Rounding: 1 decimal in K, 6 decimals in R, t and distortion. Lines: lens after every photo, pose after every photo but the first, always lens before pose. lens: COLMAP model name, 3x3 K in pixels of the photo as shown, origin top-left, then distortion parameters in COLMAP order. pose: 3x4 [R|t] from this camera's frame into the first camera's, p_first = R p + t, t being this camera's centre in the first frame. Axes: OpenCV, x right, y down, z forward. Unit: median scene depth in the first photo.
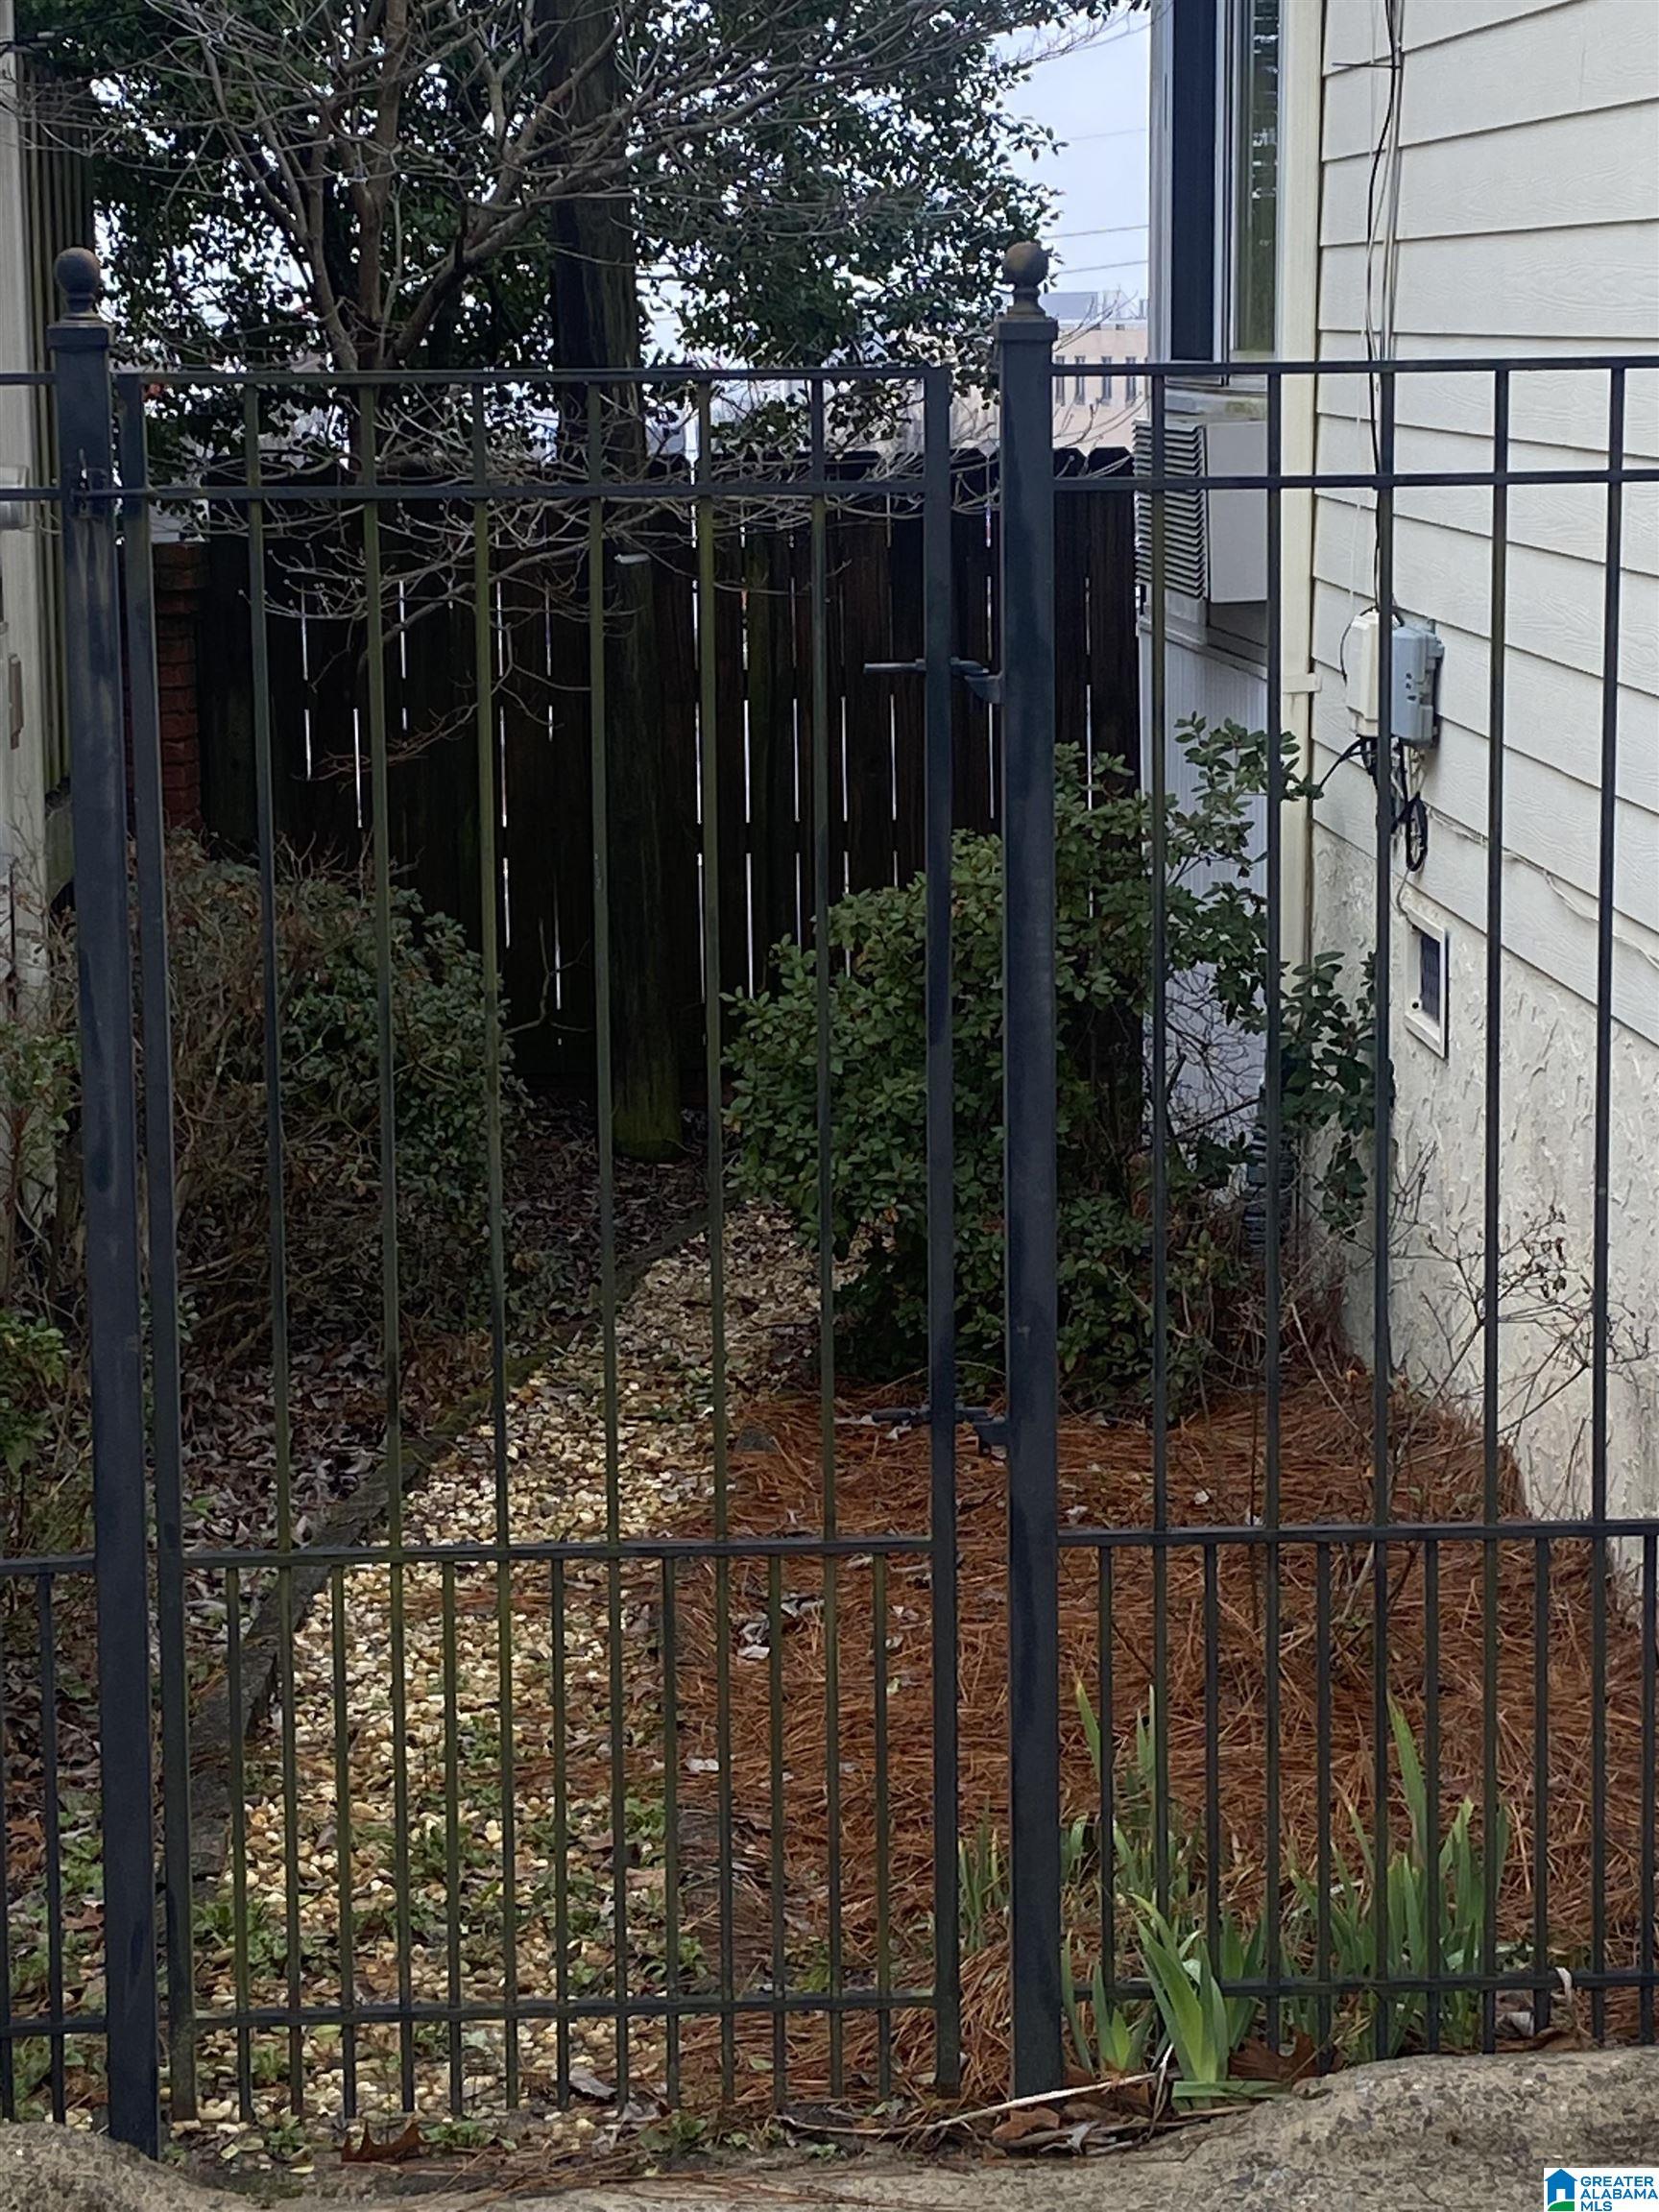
lens RADIAL K [[4719.0, 0, 832.0], [0, 4719.0, 1103.9], [0, 0, 1]] dist [0.204567, 0.000000]
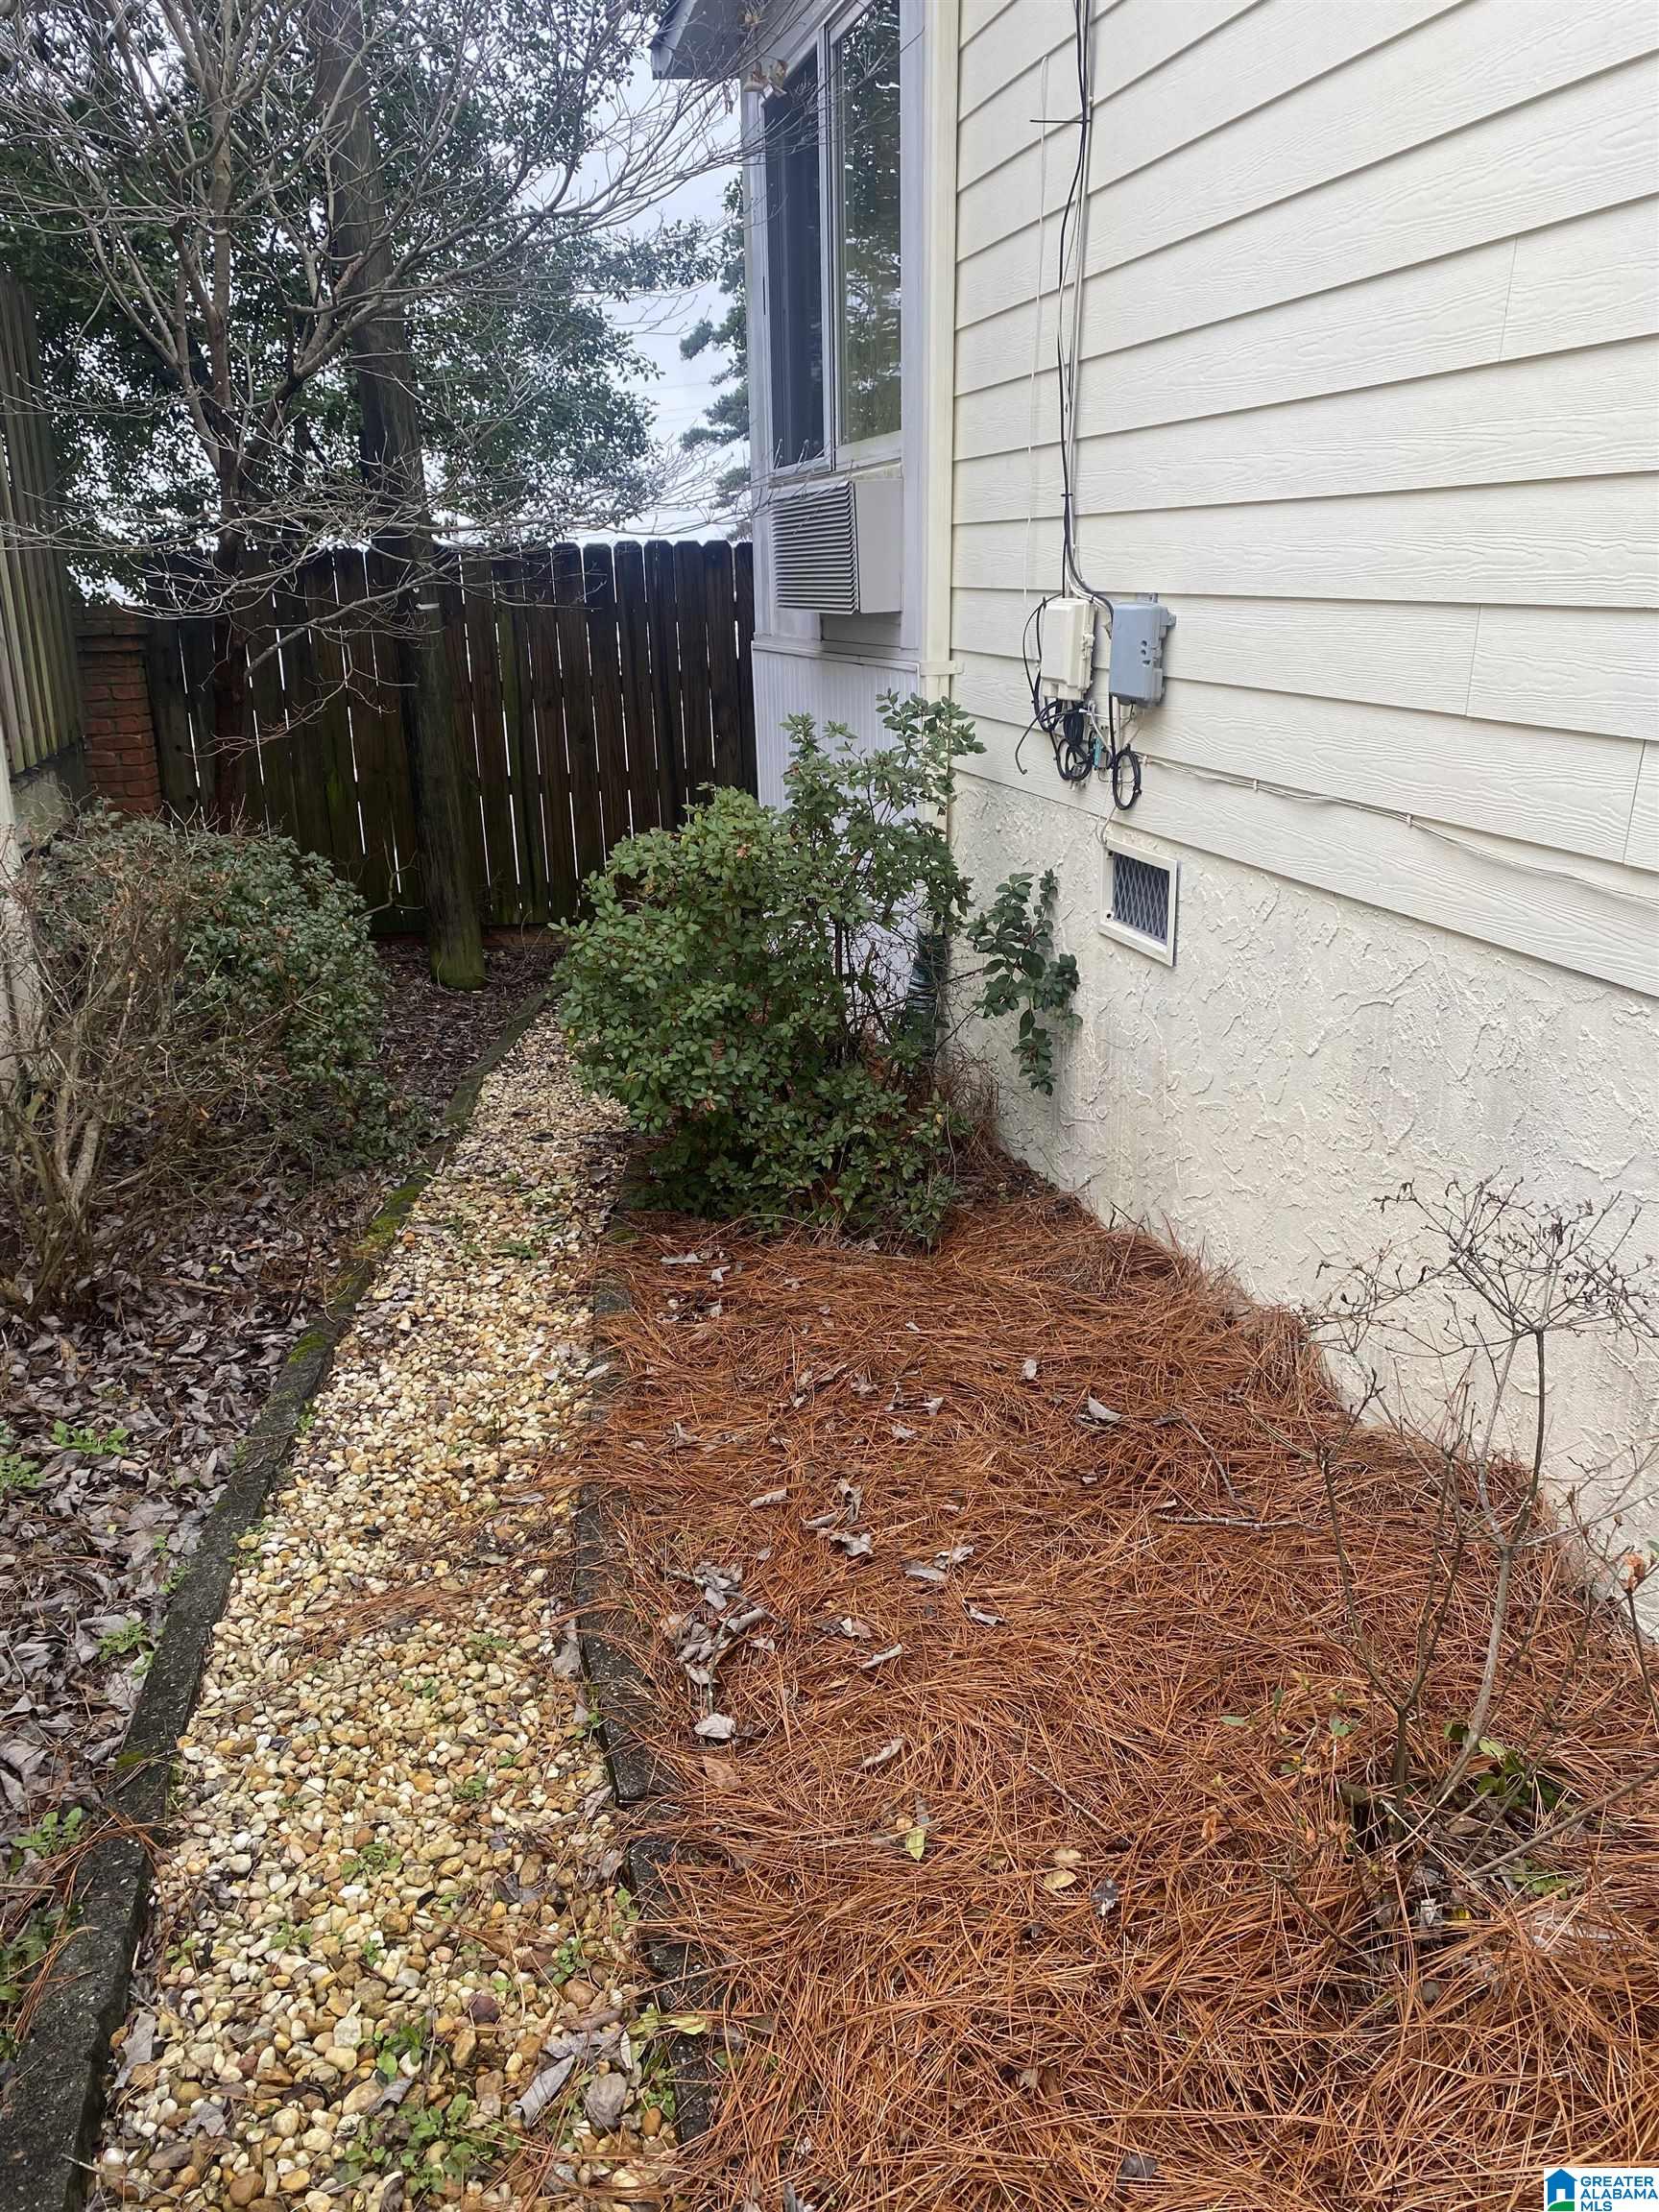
lens RADIAL K [[1697.7, 0, 871.4], [0, 1697.7, 1112.7], [0, 0, 1]] dist [0.035326, -0.032037]
pose [[0.976070, -0.067039, 0.206863, -0.036880], [0.037230, 0.988765, 0.144766, -0.035982], [-0.214244, -0.133600, 0.967600, 0.546520]]
